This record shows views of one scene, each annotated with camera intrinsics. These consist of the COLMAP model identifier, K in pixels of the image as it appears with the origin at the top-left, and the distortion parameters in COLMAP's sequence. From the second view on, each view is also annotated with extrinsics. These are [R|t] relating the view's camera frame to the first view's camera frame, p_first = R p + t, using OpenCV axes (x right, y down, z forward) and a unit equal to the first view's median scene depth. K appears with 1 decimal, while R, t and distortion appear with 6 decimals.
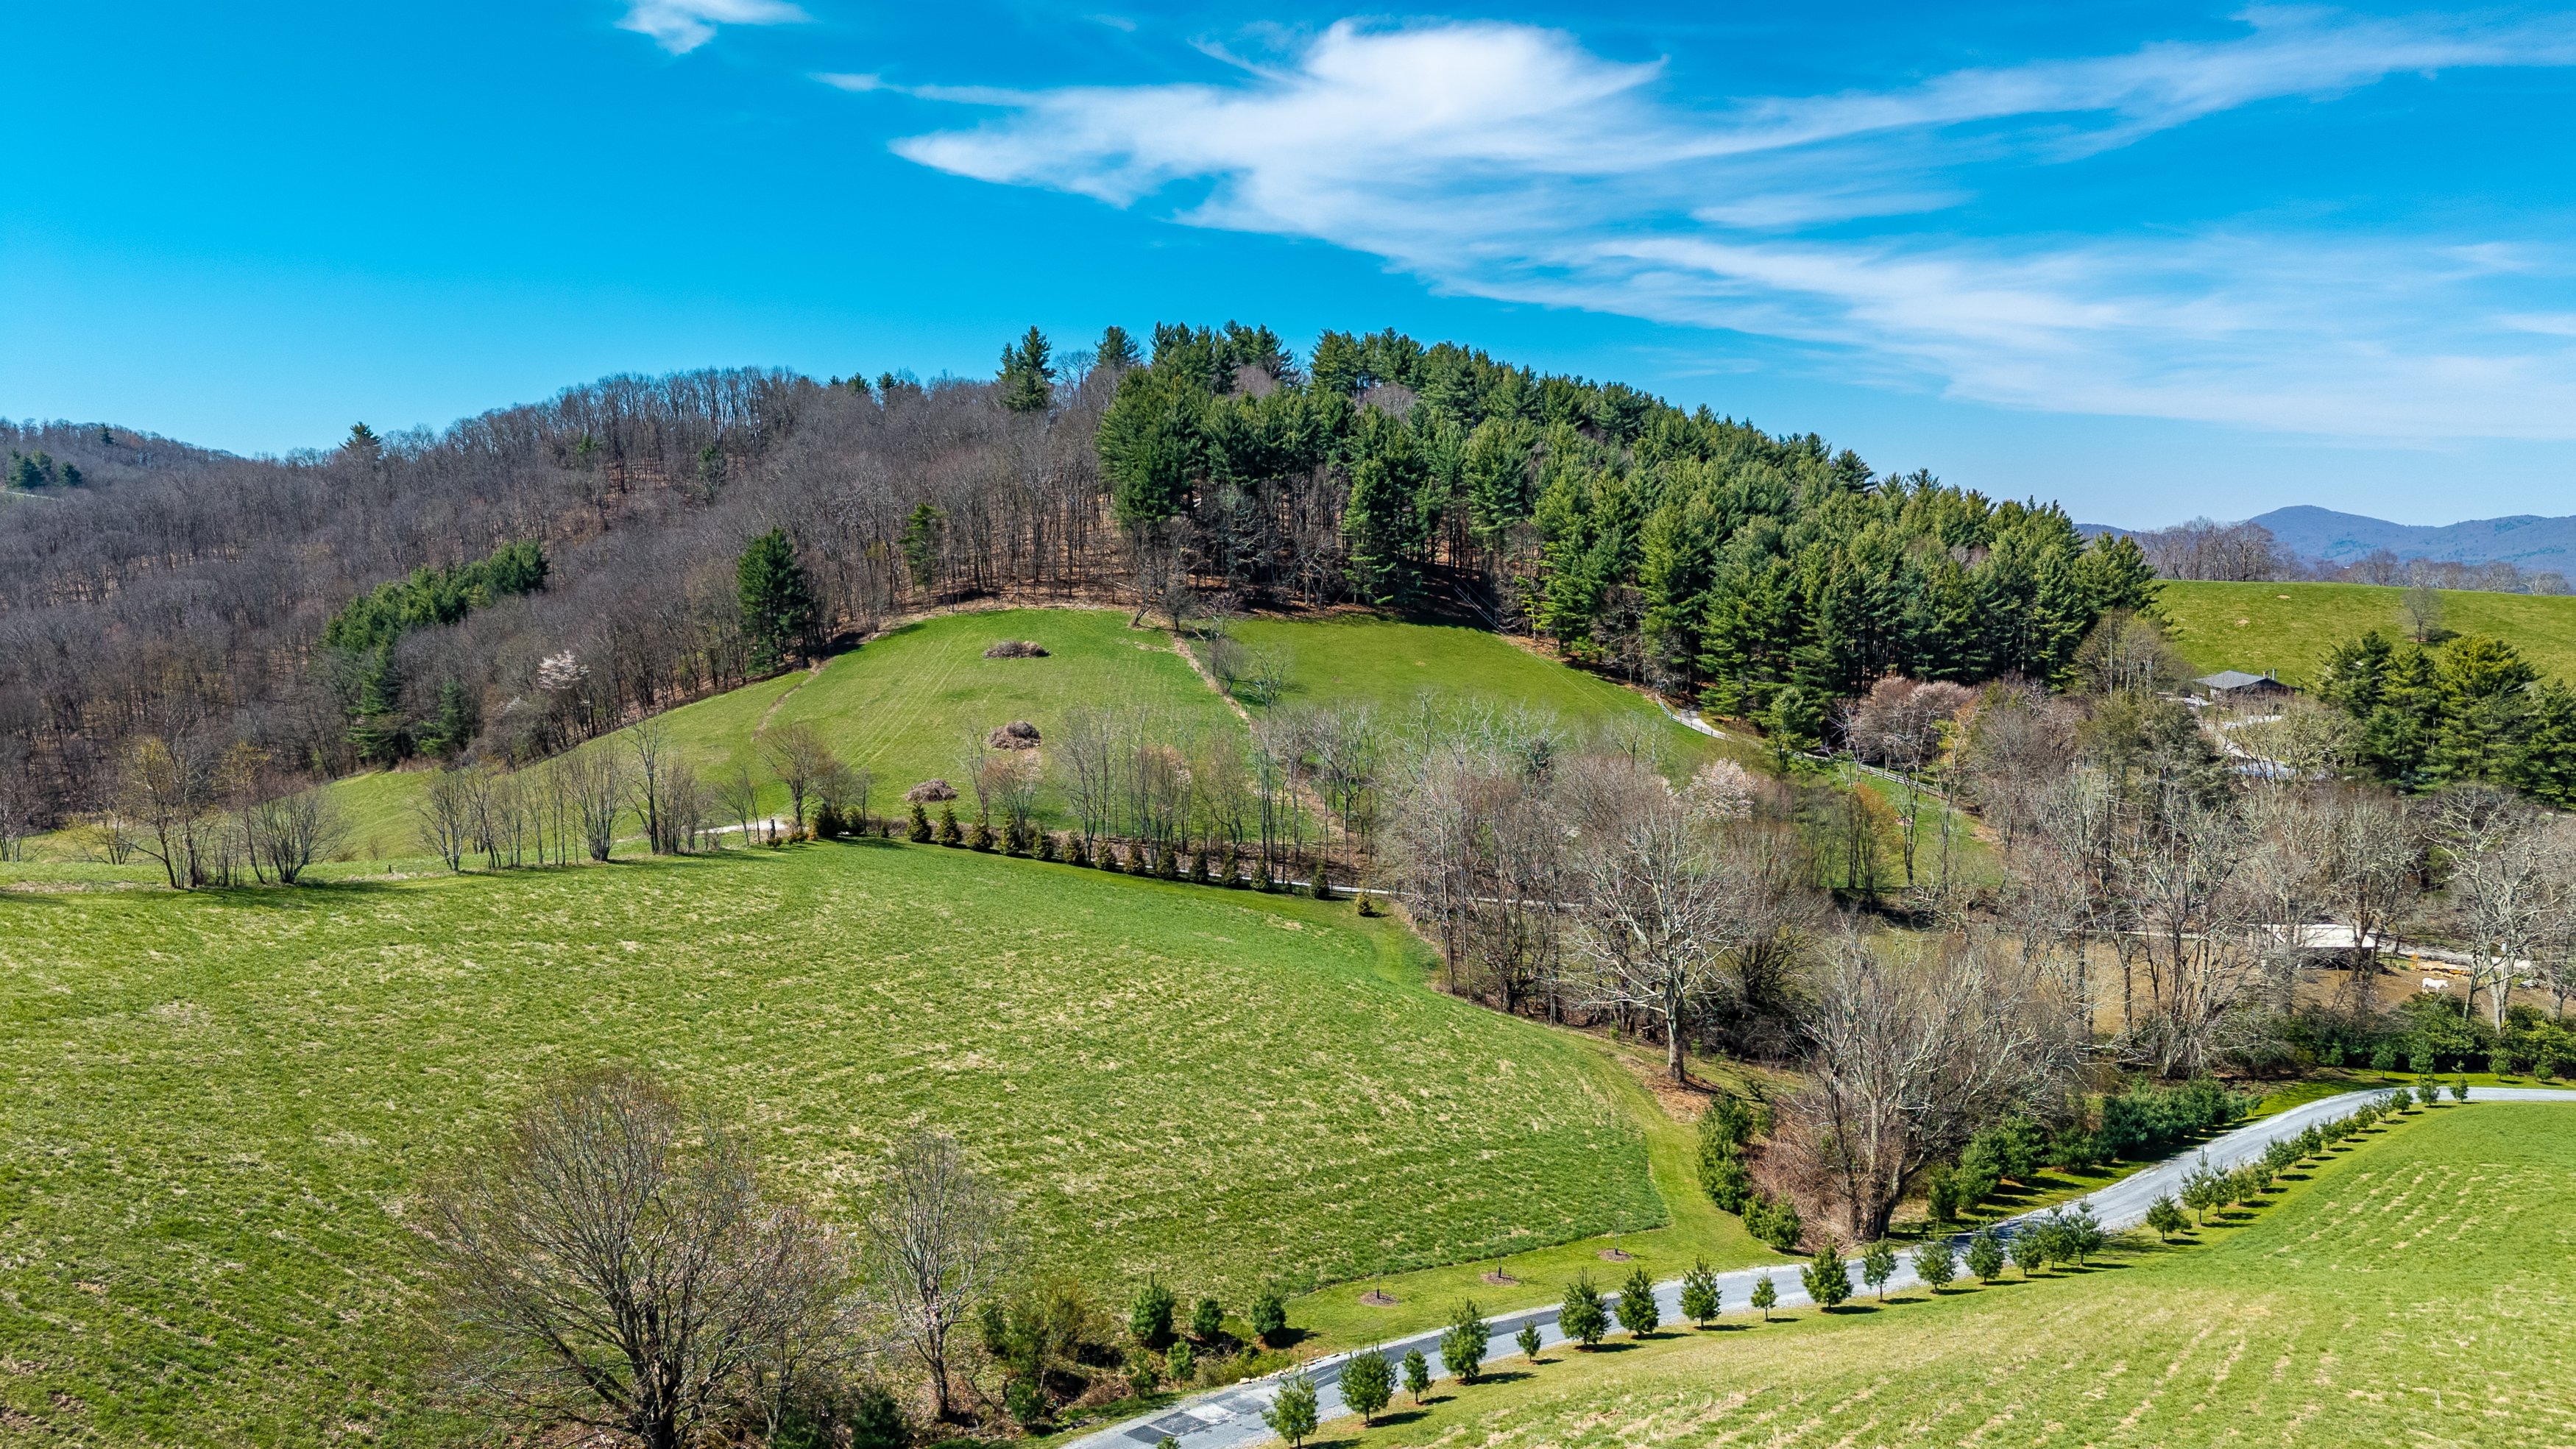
lens RADIAL K [[1715.6, 0, 1288.0], [0, 1715.6, 724.5], [0, 0, 1]] dist [0.052659, -0.071386]
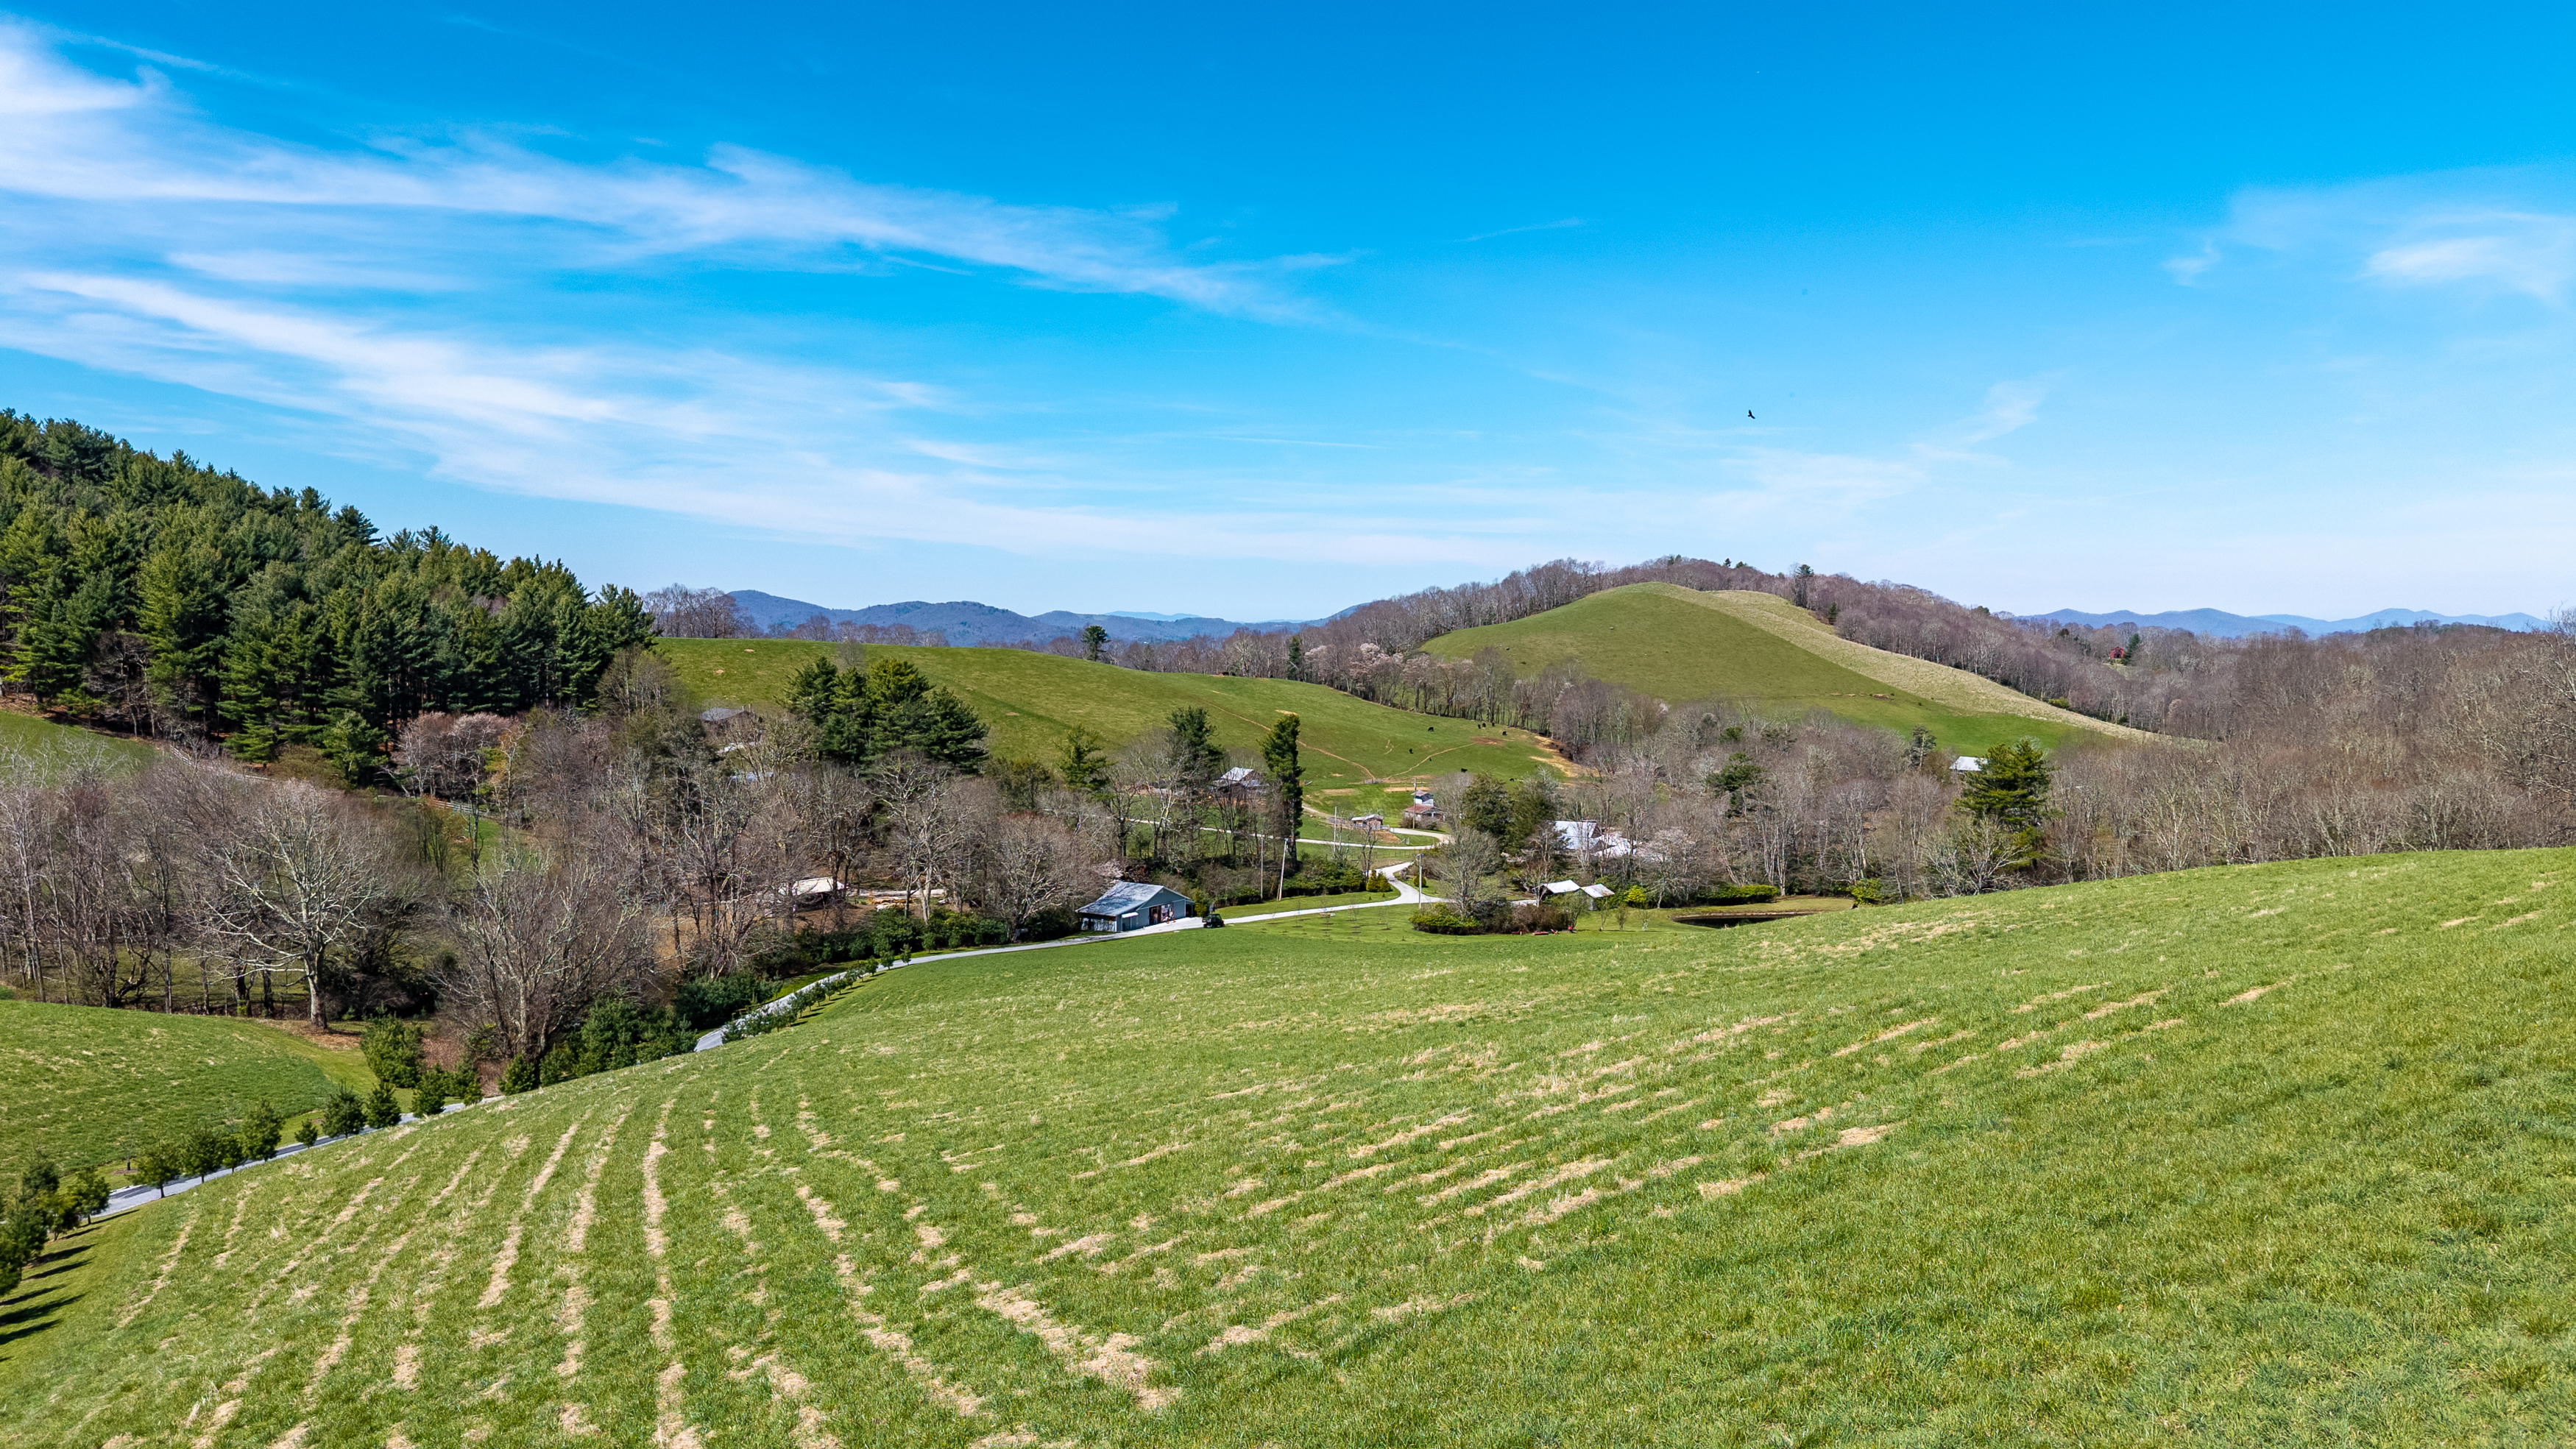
lens RADIAL K [[1715.6, 0, 1288.0], [0, 1715.6, 724.5], [0, 0, 1]] dist [0.052659, -0.071386]
pose [[0.674790, -0.043198, 0.736745, -0.076183], [0.077805, 0.996886, -0.012811, 0.032421], [-0.733897, 0.065967, 0.676050, -0.104731]]
